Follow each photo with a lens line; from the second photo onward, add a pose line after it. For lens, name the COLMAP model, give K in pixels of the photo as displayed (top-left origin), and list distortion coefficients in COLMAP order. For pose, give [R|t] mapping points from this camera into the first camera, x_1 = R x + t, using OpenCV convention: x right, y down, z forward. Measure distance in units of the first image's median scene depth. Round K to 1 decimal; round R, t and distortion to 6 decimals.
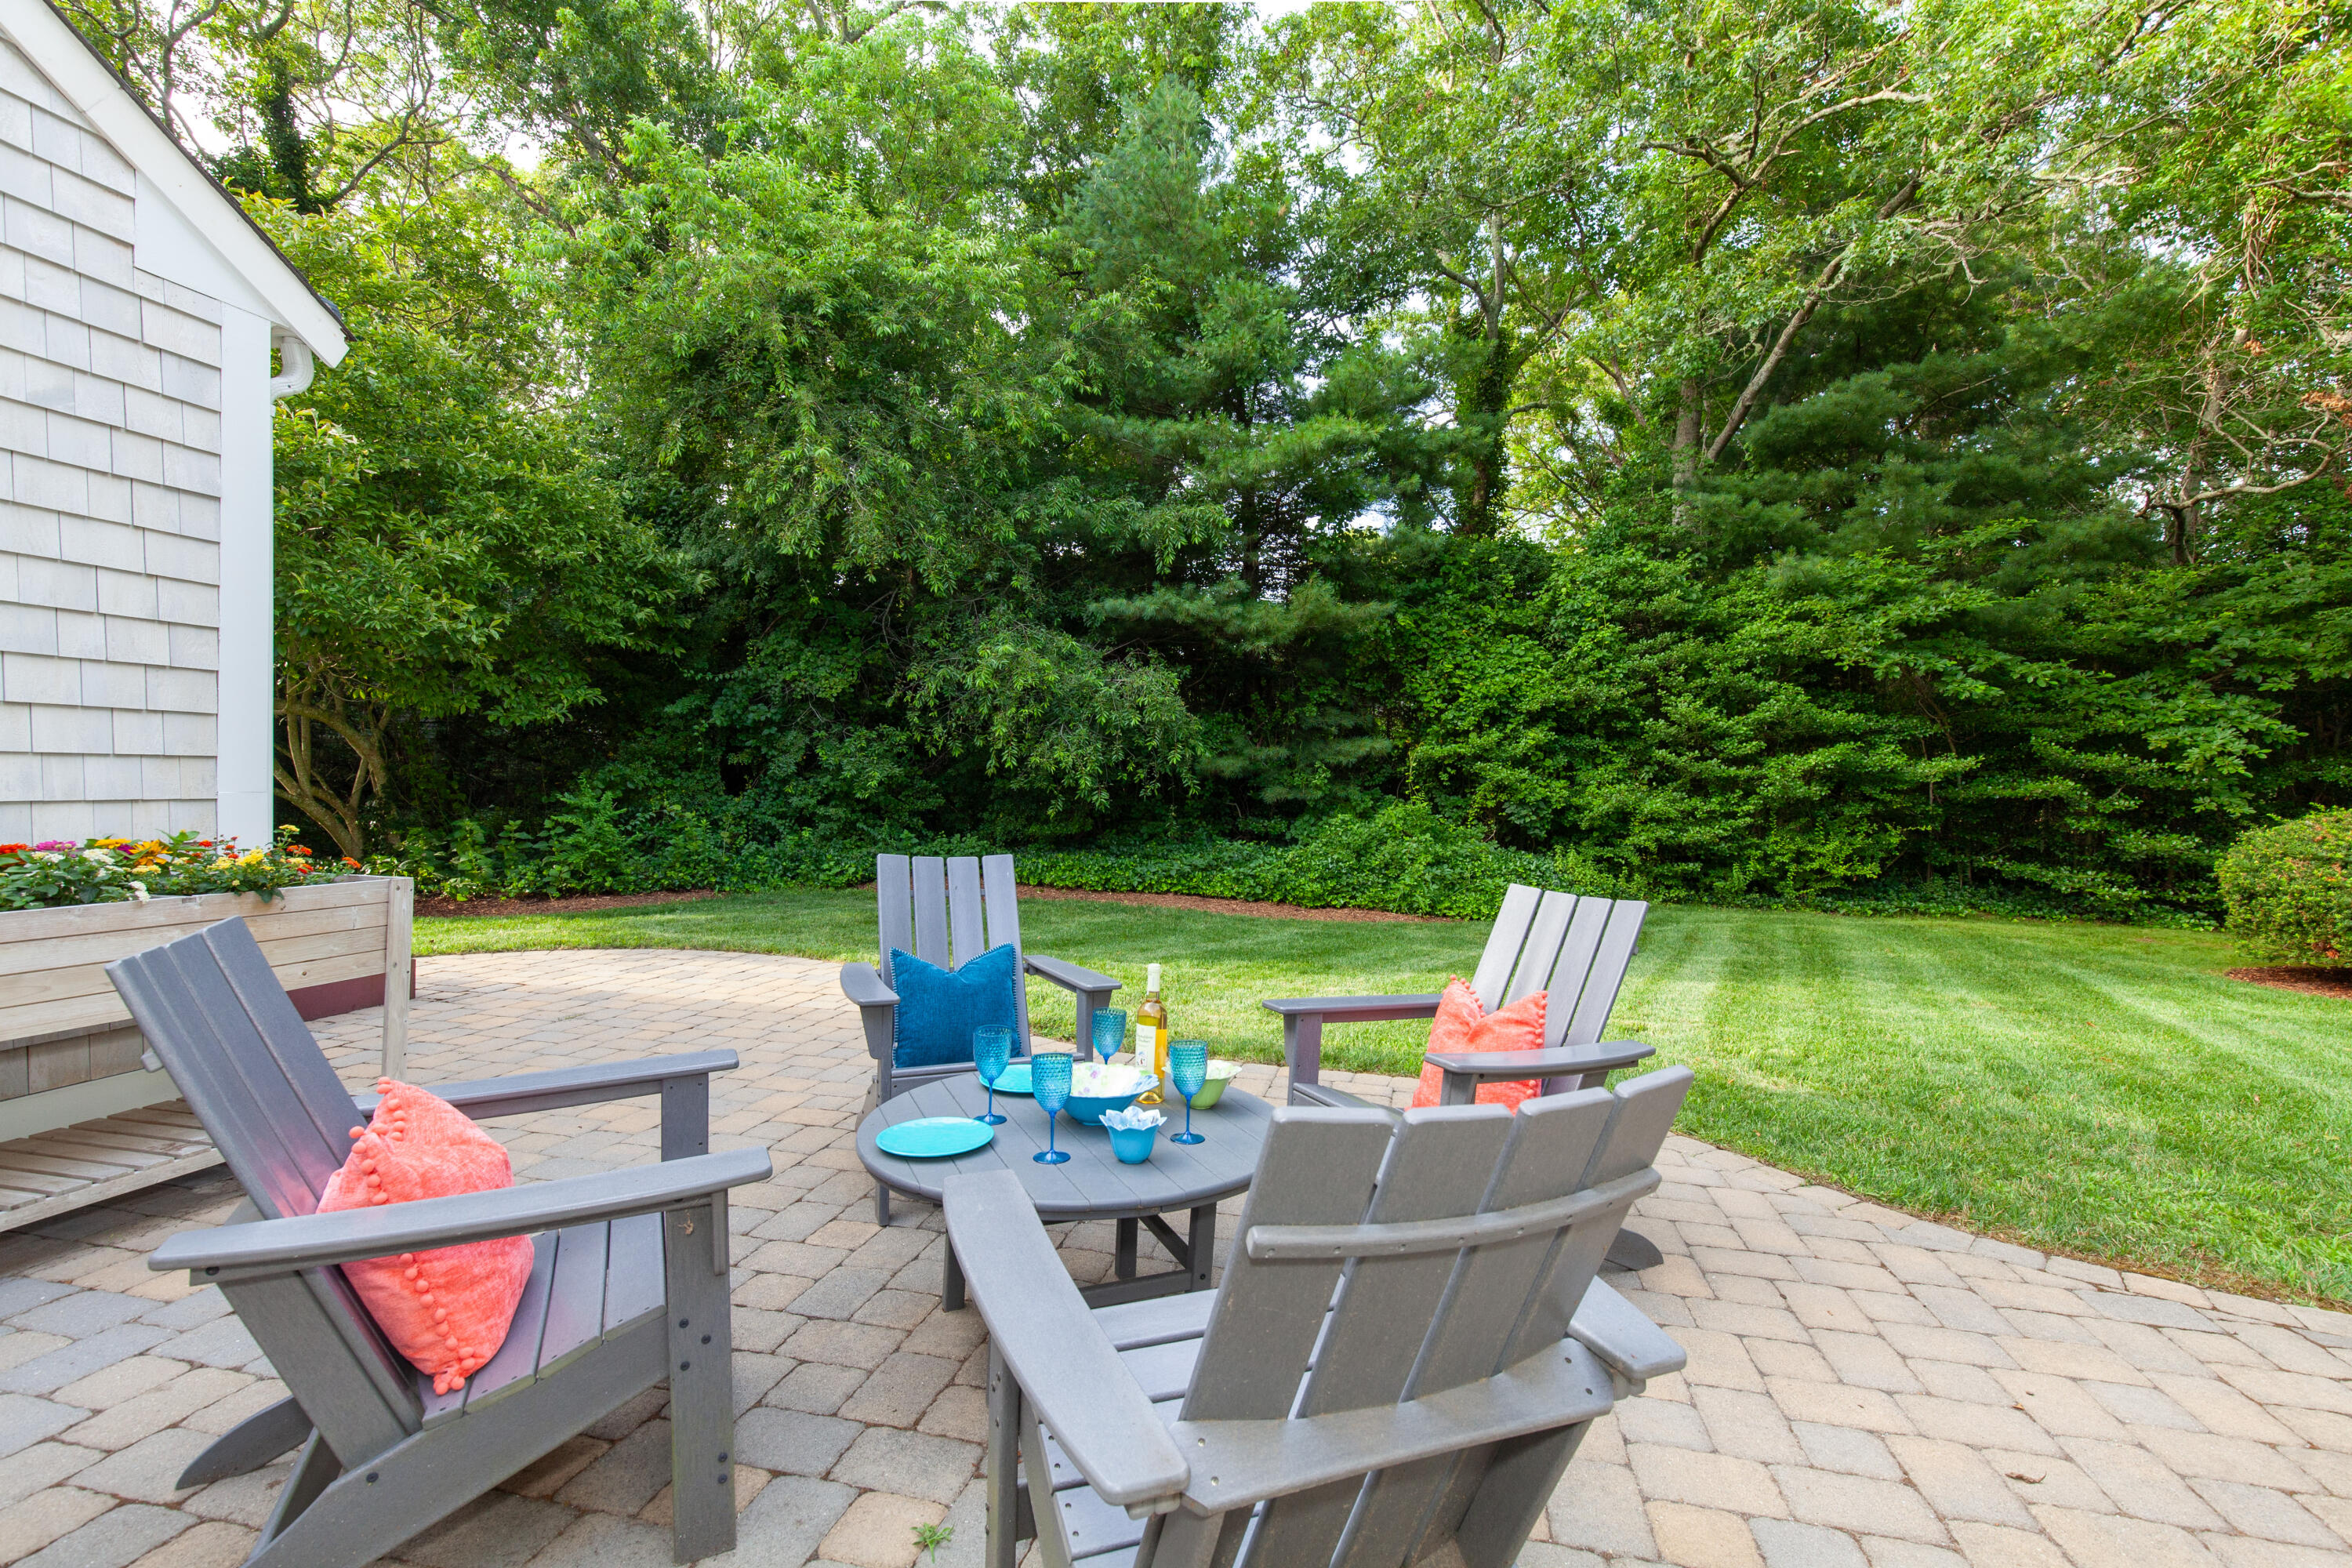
lens RADIAL K [[1053.9, 0, 1175.2], [0, 1053.9, 787.2], [0, 0, 1]] dist [-0.000017, -0.002872]
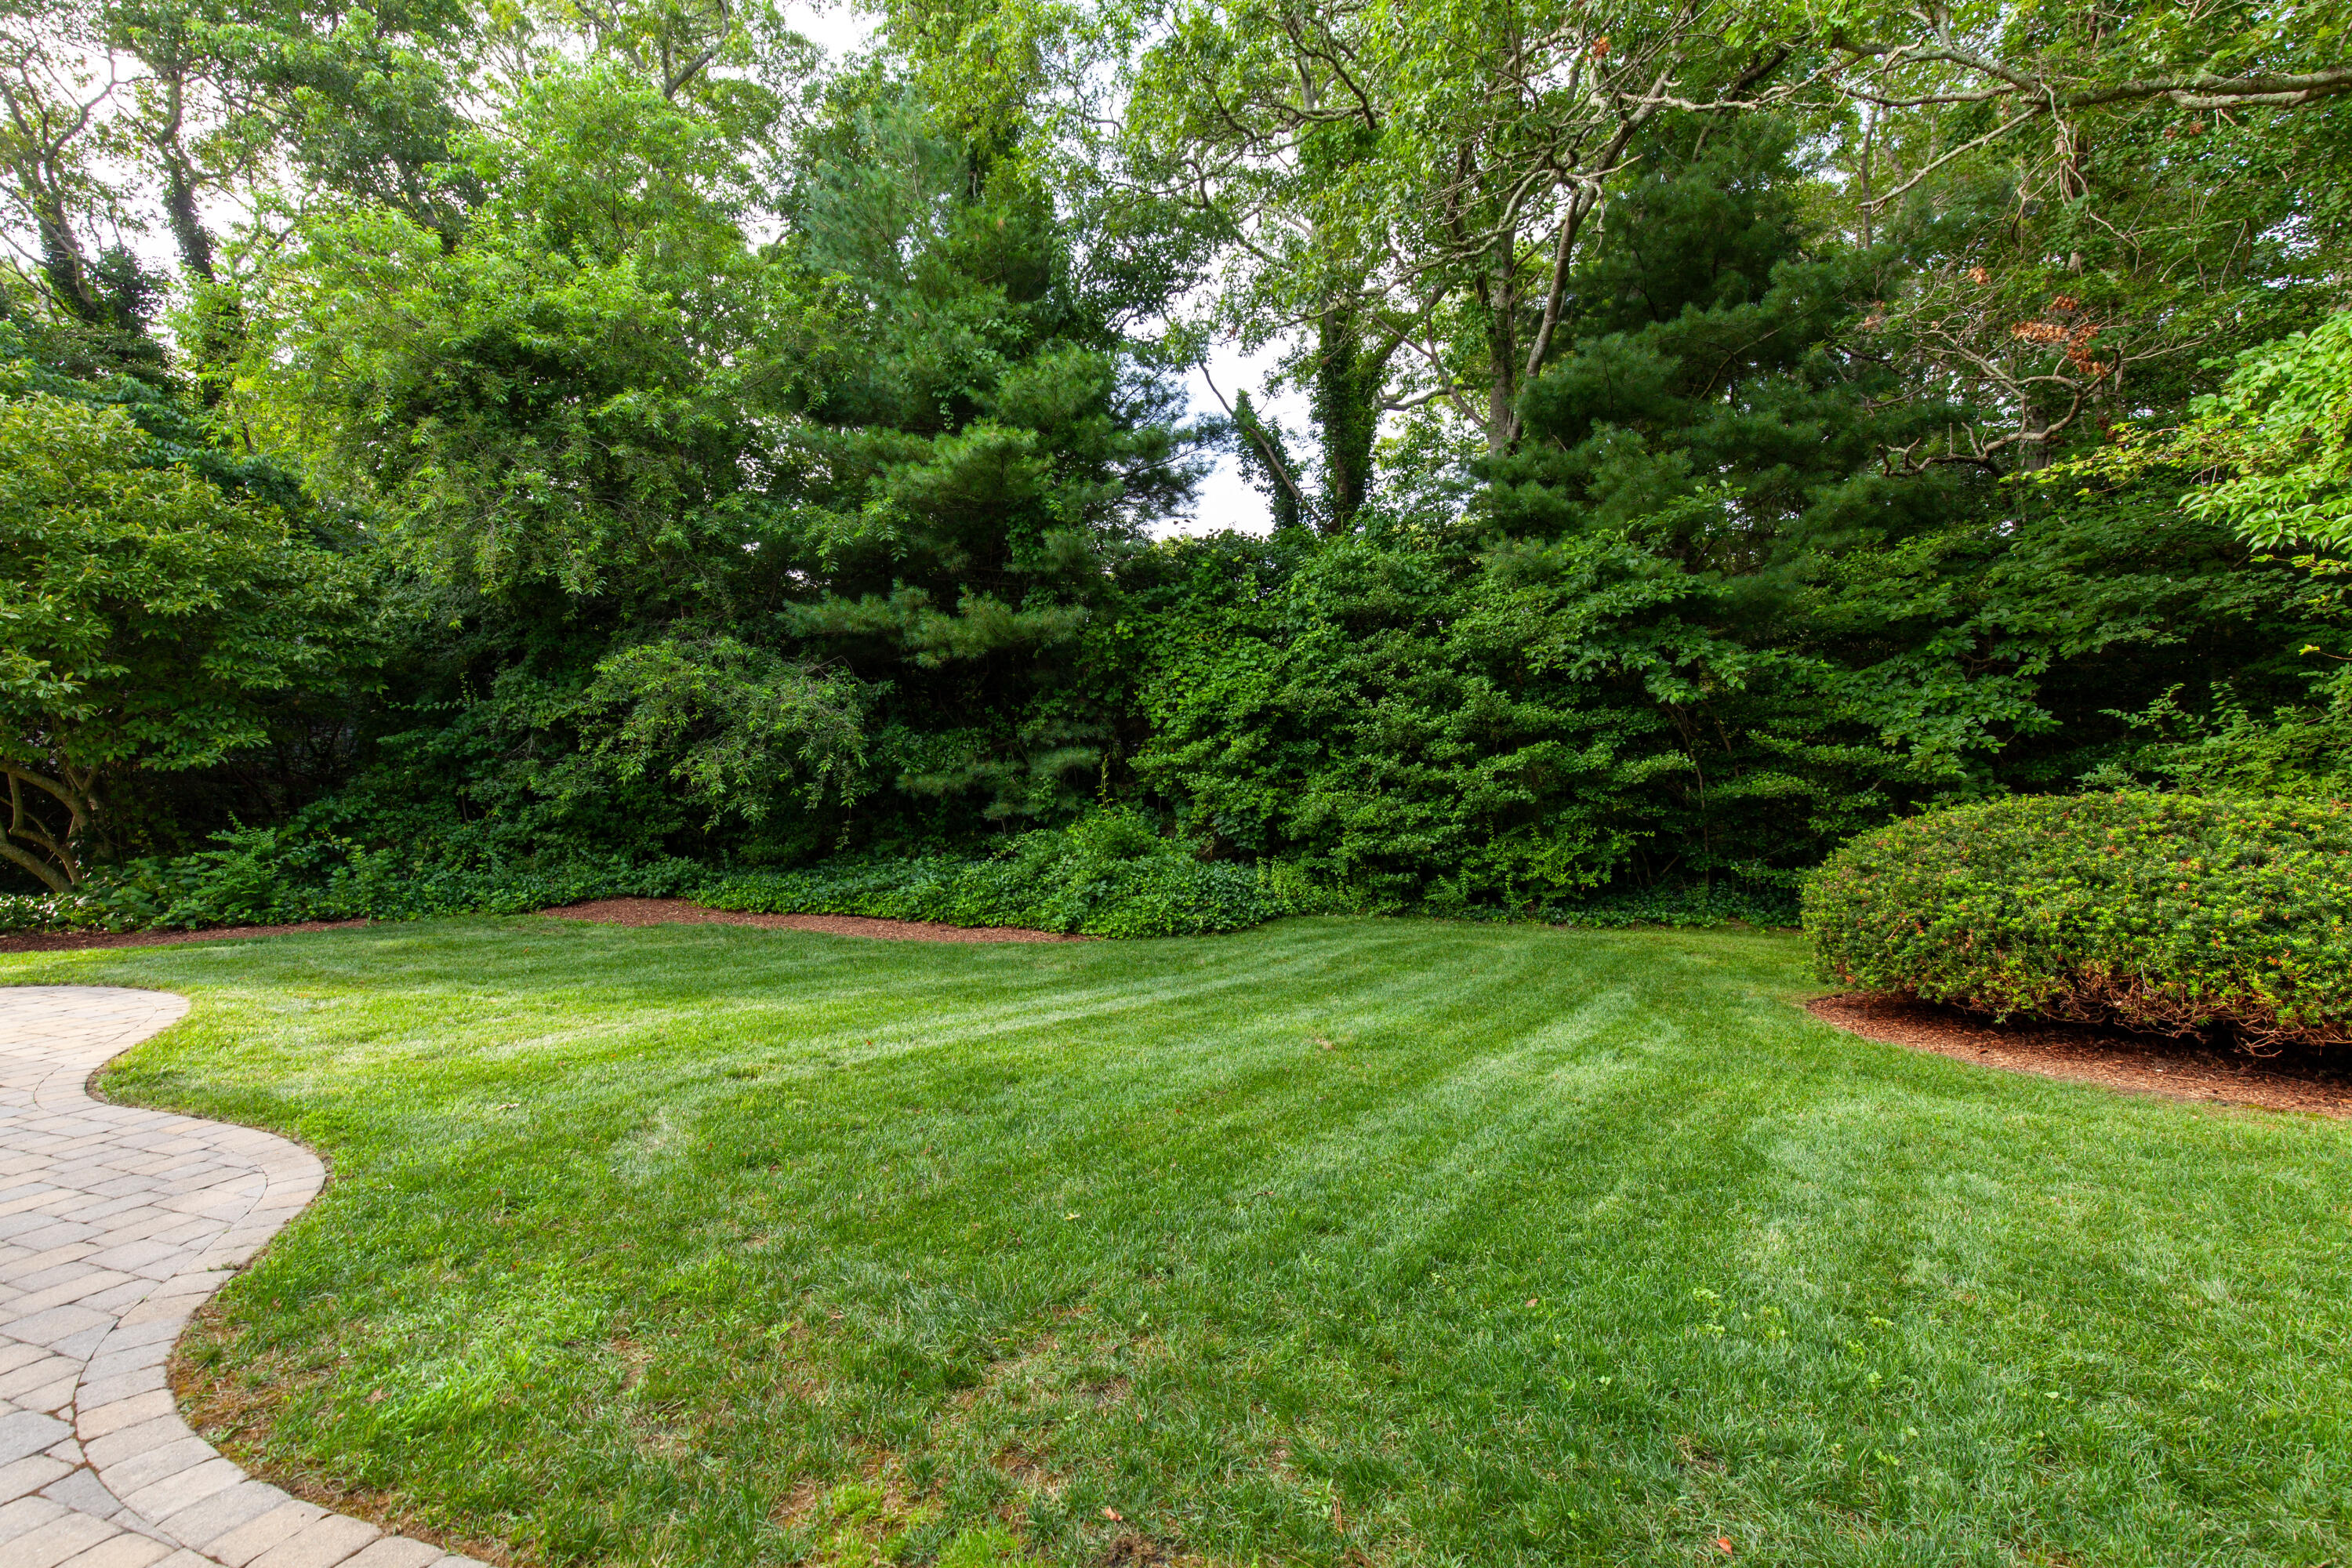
lens RADIAL K [[1053.9, 0, 1175.2], [0, 1053.9, 797.9], [0, 0, 1]] dist [-0.000017, -0.002872]
pose [[0.993498, -0.025270, -0.111007, 0.396533], [0.026308, 0.999623, 0.007892, -0.008505], [0.110766, -0.010762, 0.993788, 0.038979]]
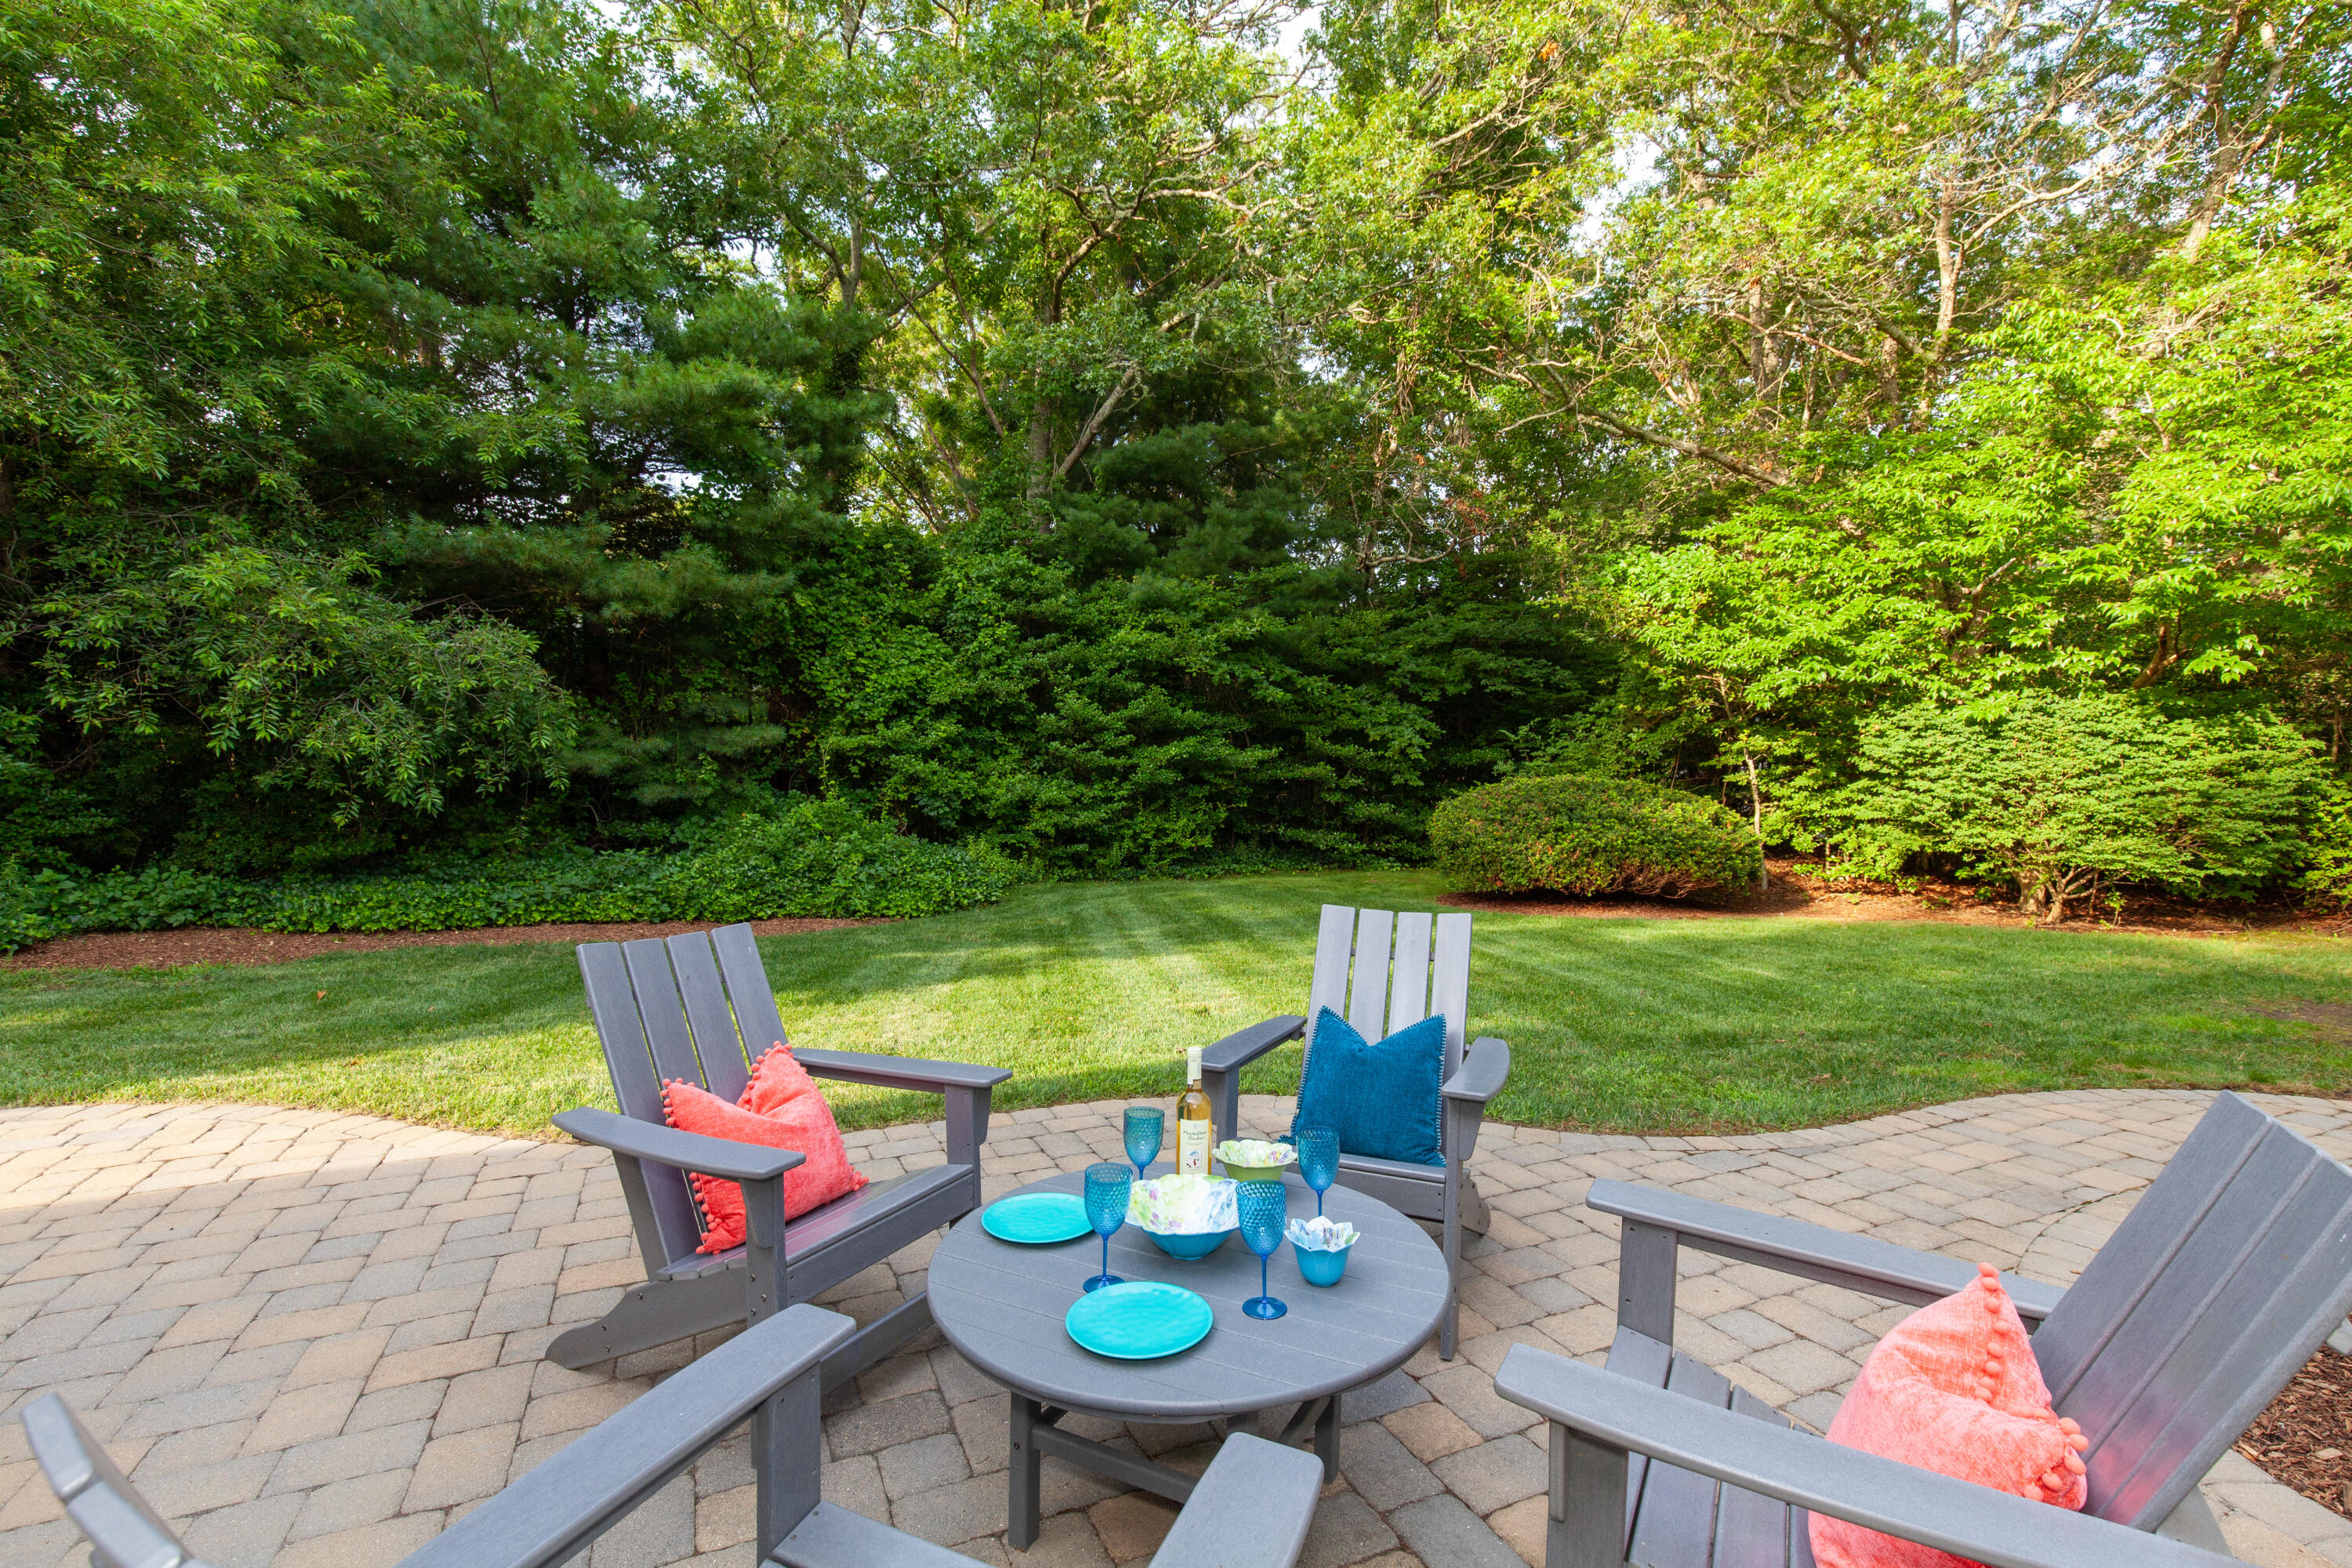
lens RADIAL K [[1053.9, 0, 1195.5], [0, 1053.9, 793.2], [0, 0, 1]] dist [-0.000017, -0.002872]
pose [[0.779712, -0.031559, 0.625342, -0.107998], [0.015372, 0.999393, 0.031269, -0.014502], [-0.625949, -0.014768, 0.779724, 0.061222]]
